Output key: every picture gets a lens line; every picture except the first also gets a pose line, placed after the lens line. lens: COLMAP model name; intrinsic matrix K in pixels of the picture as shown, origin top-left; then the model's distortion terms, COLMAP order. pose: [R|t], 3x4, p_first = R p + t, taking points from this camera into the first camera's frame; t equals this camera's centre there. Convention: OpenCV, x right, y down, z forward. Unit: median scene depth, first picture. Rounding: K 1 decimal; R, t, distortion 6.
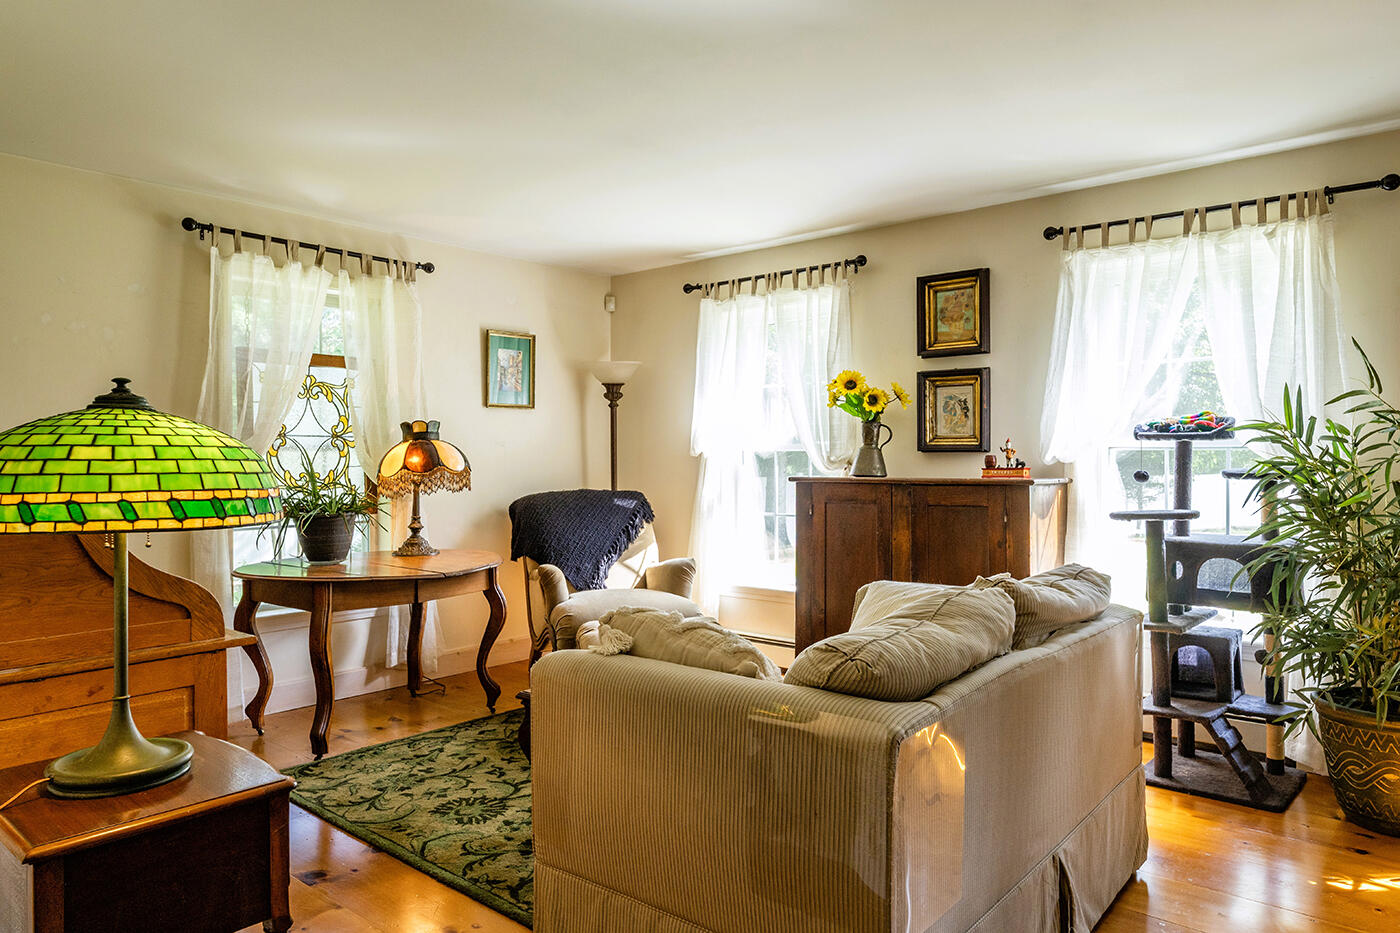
lens RADIAL K [[923.5, 0, 700.0], [0, 923.5, 466.5], [0, 0, 1]] dist [0.006430, 0.001335]
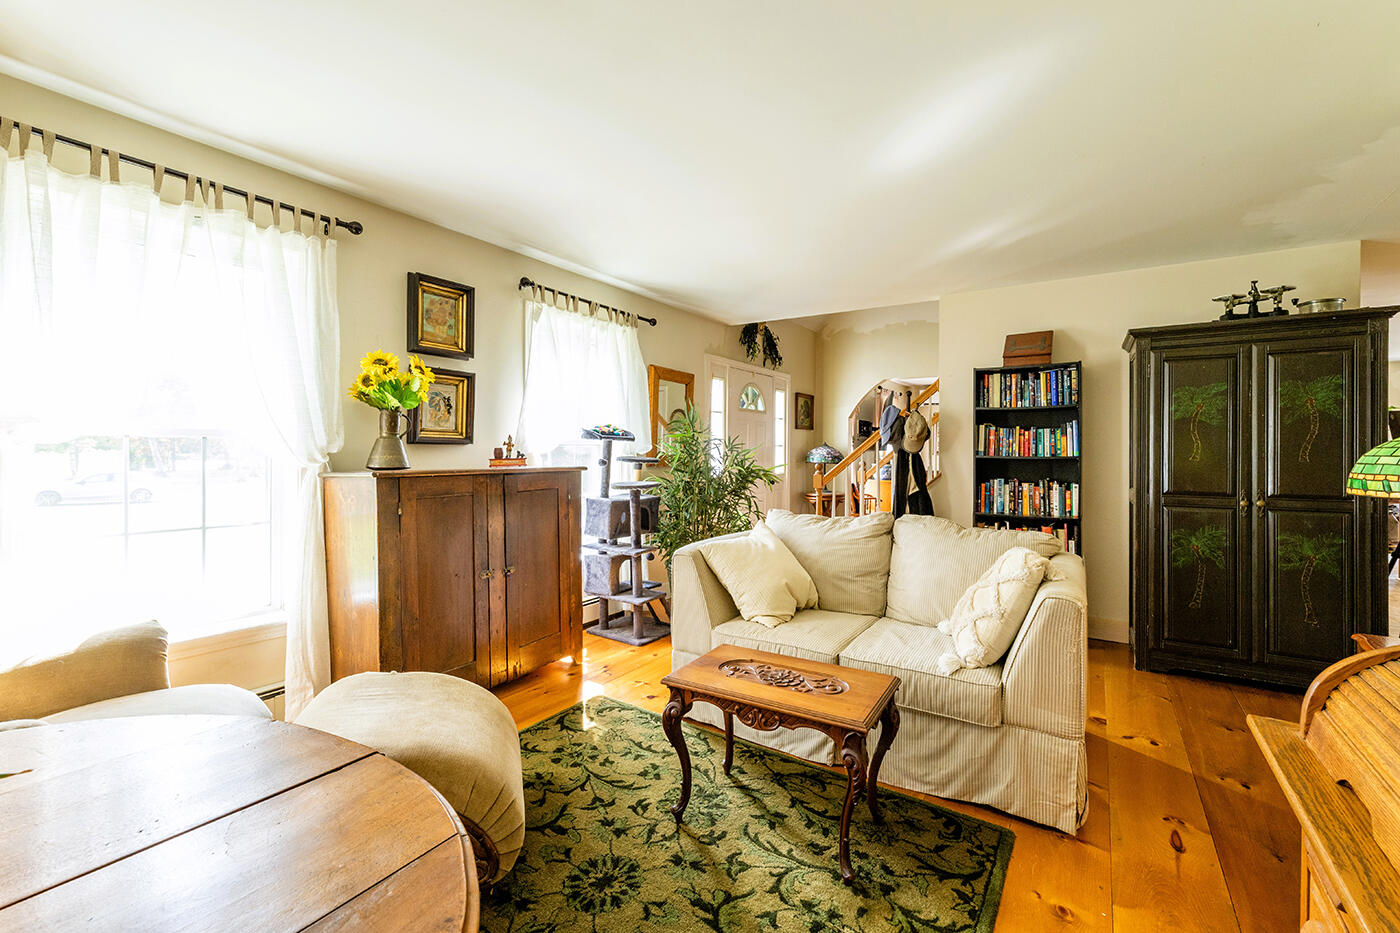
lens RADIAL K [[616.0, 0, 701.4], [0, 616.0, 442.8], [0, 0, 1]] dist [-0.000128, 0.000007]
pose [[-0.131765, 0.012323, 0.991204, -0.480615], [0.002569, 0.999924, -0.012090, -0.008251], [-0.991278, 0.000953, -0.131787, 0.788499]]
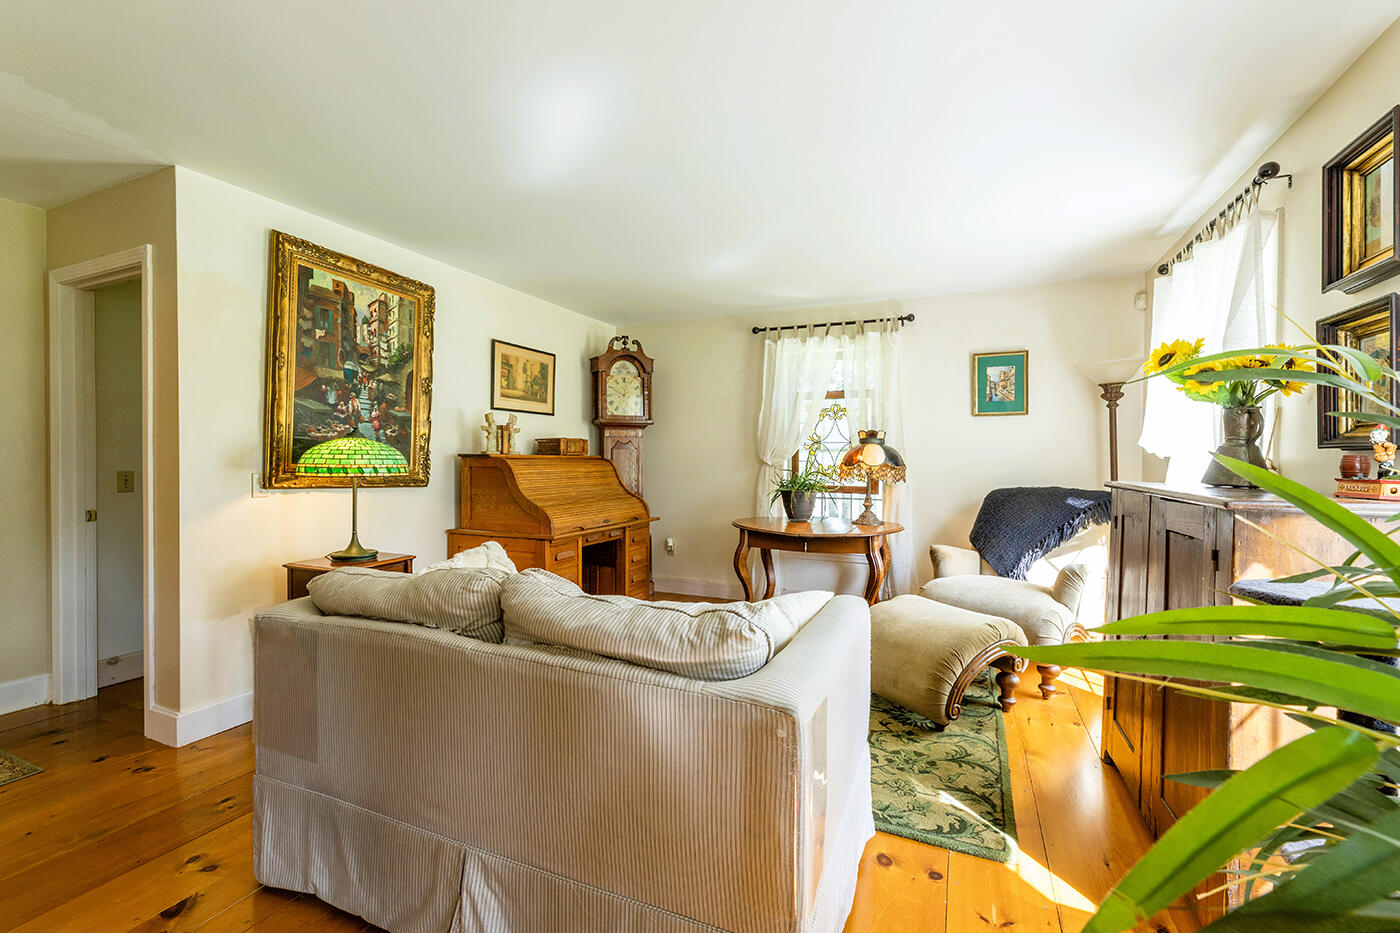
lens RADIAL K [[589.3, 0, 700.0], [0, 589.3, 466.5], [0, 0, 1]] dist [-0.000483, -0.000227]
pose [[0.287693, 0.019624, -0.957522, 0.503228], [-0.014668, 0.999763, 0.016083, -0.004916], [0.957610, 0.009418, 0.287913, 0.501764]]
